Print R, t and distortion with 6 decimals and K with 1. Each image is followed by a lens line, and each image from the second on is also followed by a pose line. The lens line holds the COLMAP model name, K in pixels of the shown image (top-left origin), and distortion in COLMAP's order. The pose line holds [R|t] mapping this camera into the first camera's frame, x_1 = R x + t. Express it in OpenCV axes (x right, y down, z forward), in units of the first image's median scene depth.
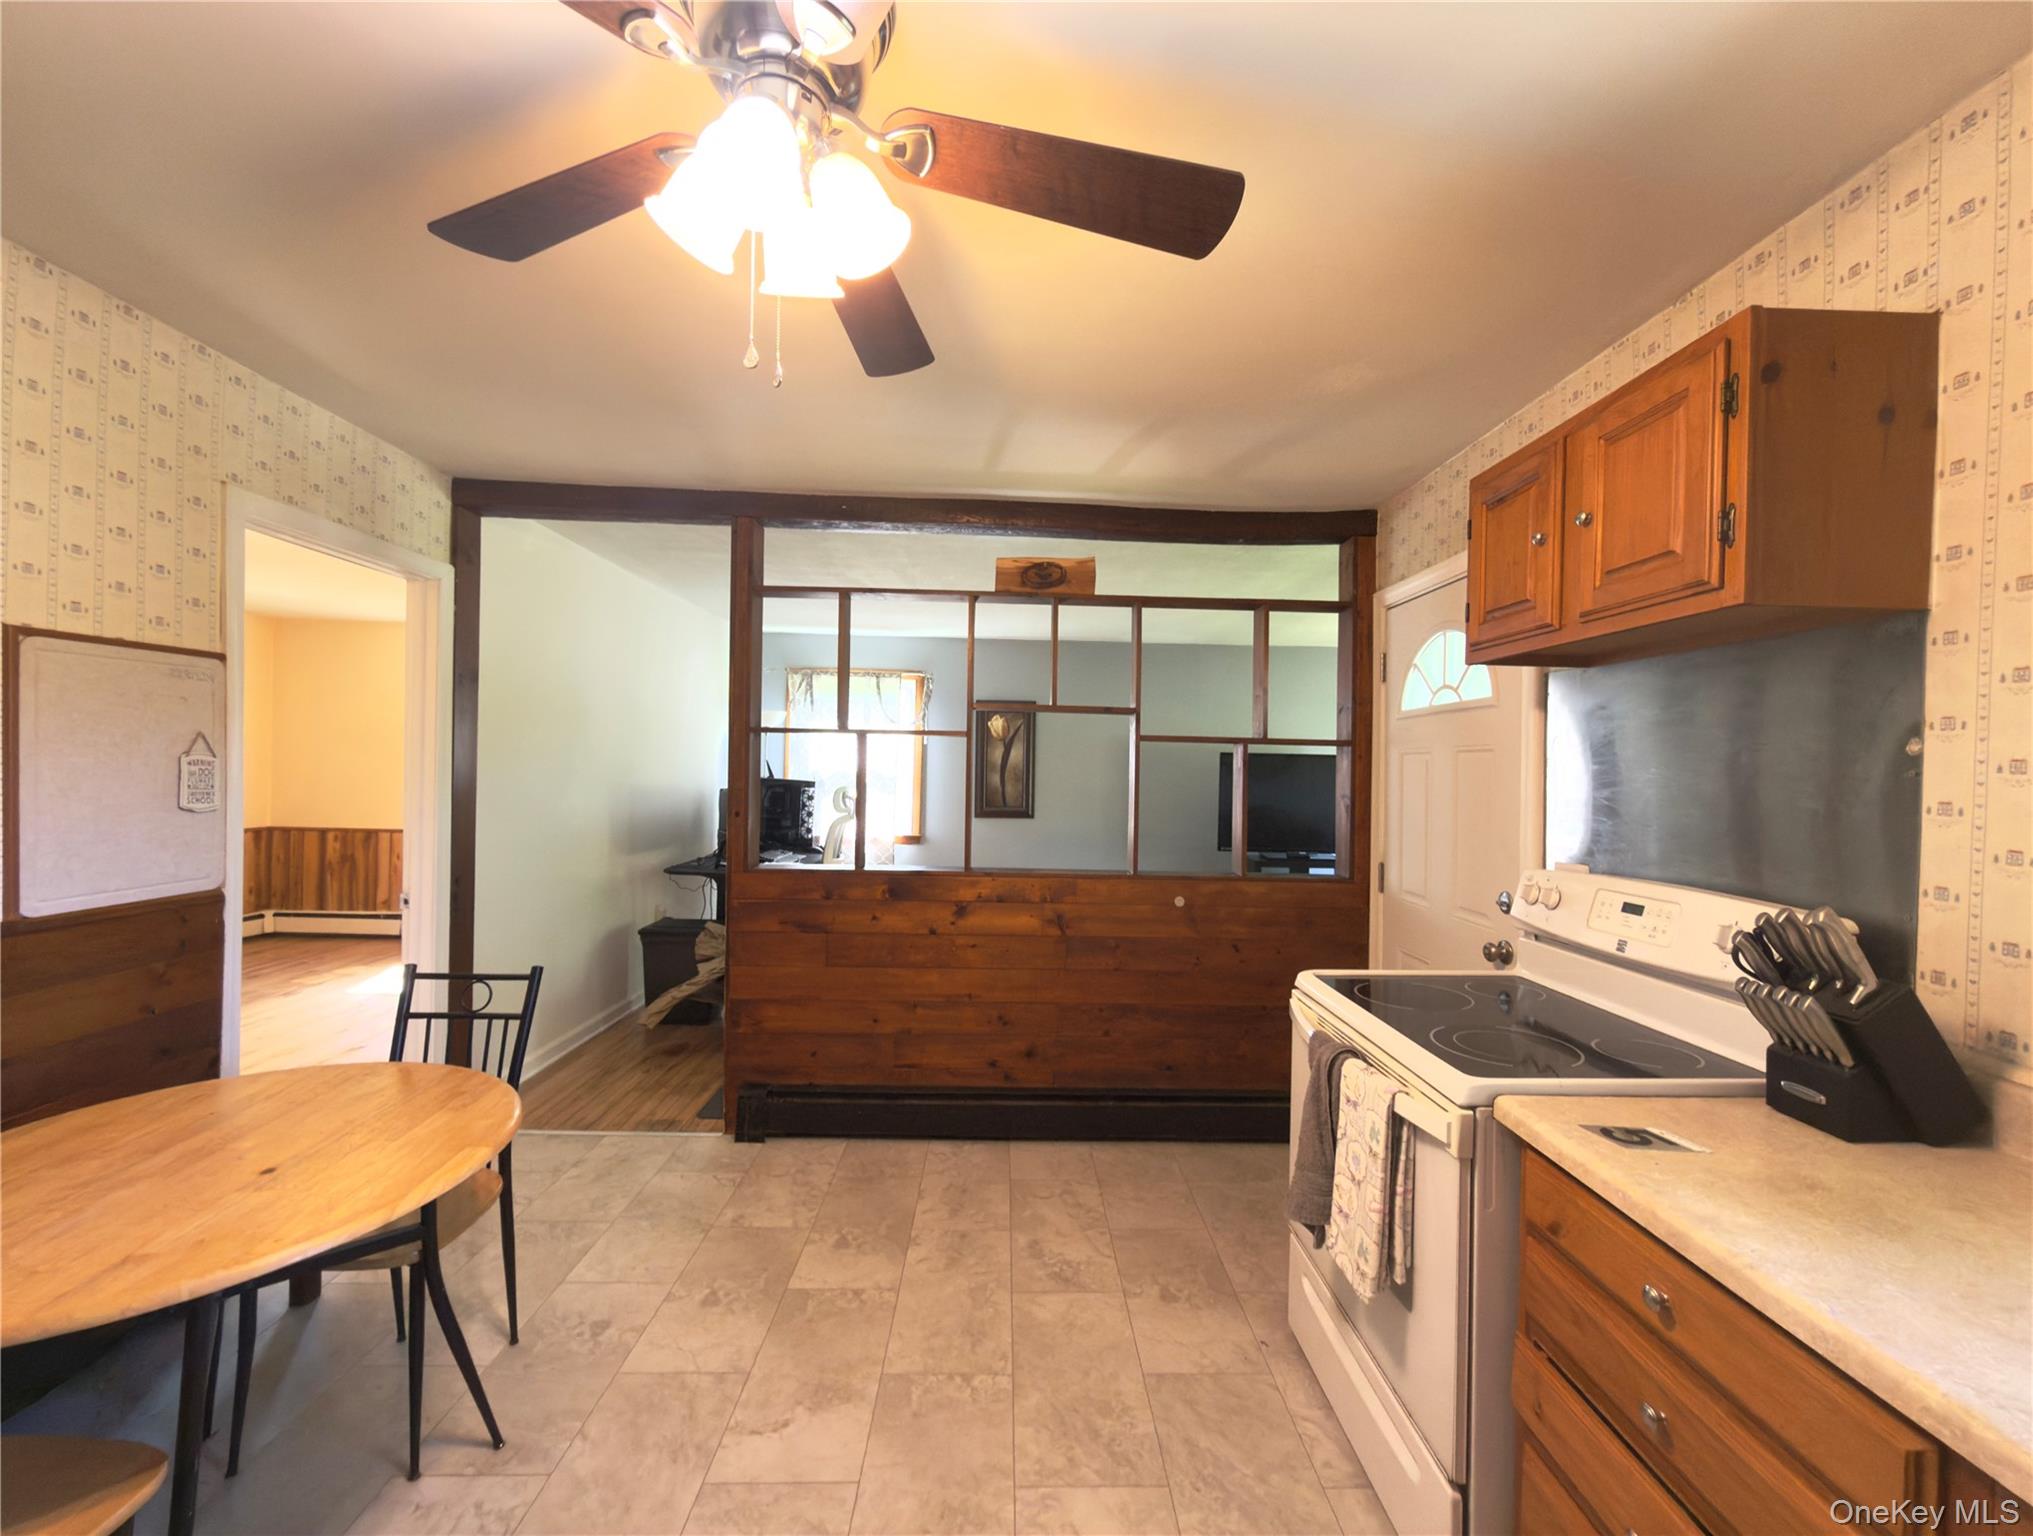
lens RADIAL K [[814.1, 0, 1024.3], [0, 814.1, 770.3], [0, 0, 1]] dist [0.000380, -0.000046]
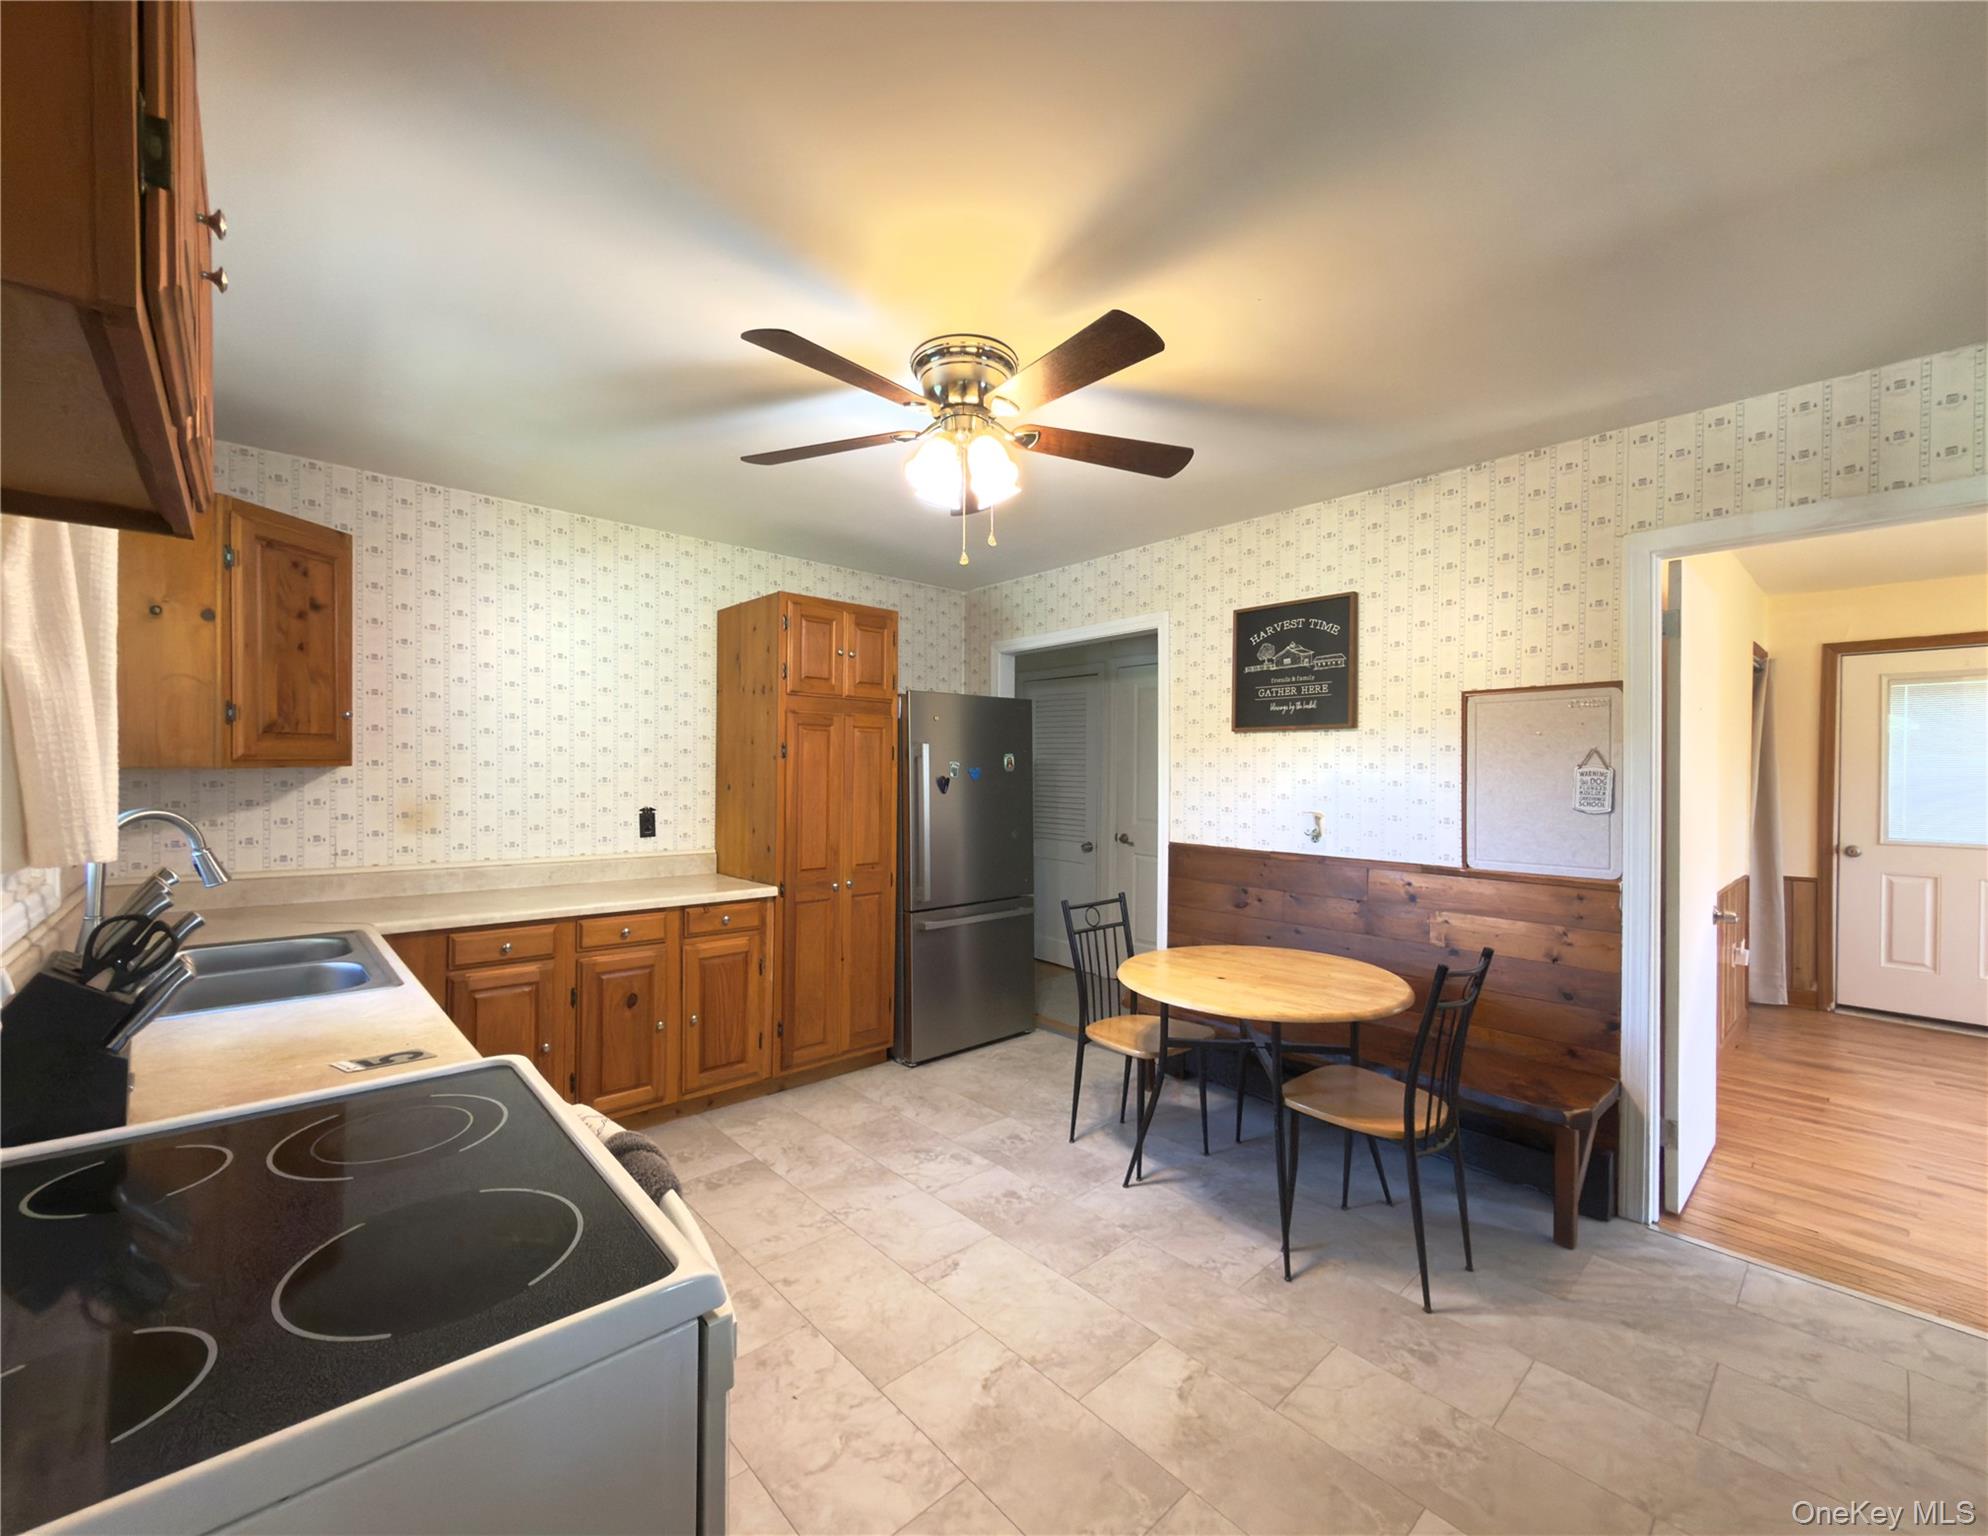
lens RADIAL K [[816.6, 0, 990.2], [0, 816.6, 774.8], [0, 0, 1]] dist [-0.001318, -0.000452]
pose [[-0.758438, -0.021875, -0.651377, 0.376436], [-0.024756, 0.999682, -0.004747, 0.015770], [0.651274, 0.012525, -0.758739, 1.045145]]
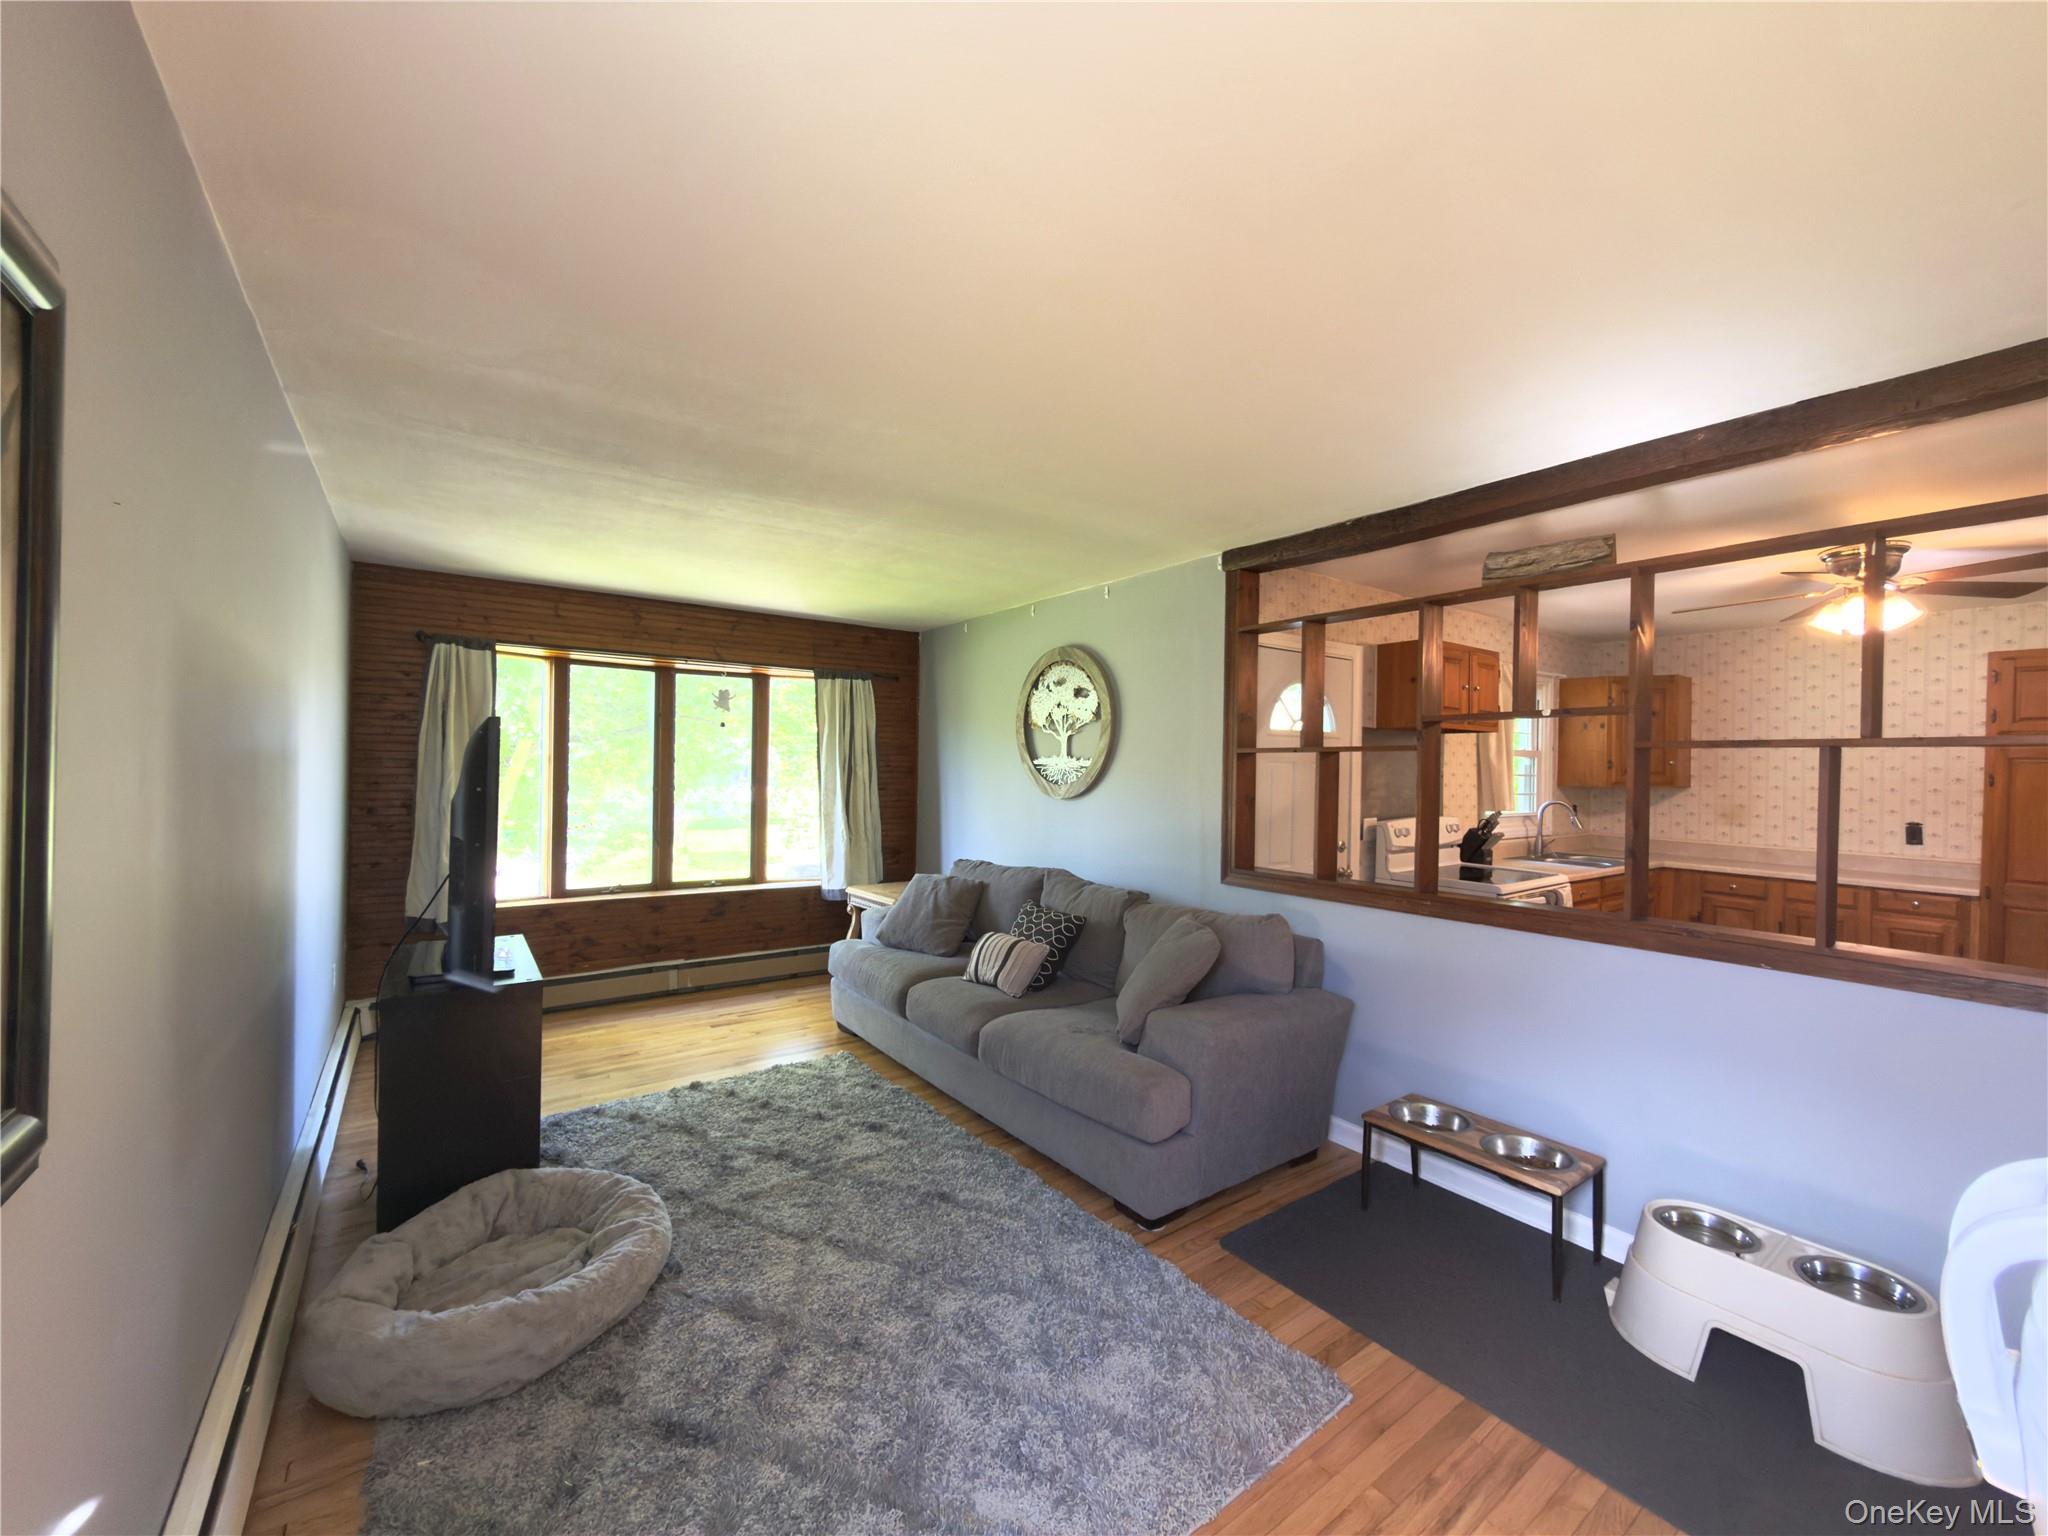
lens RADIAL K [[817.8, 0, 1022.0], [0, 817.8, 769.0], [0, 0, 1]] dist [-0.002660, 0.000056]
pose [[-0.570930, -0.032185, 0.820367, -0.439187], [-0.025262, 0.999447, 0.021629, -0.030565], [-0.820610, -0.008375, -0.571428, 2.322644]]
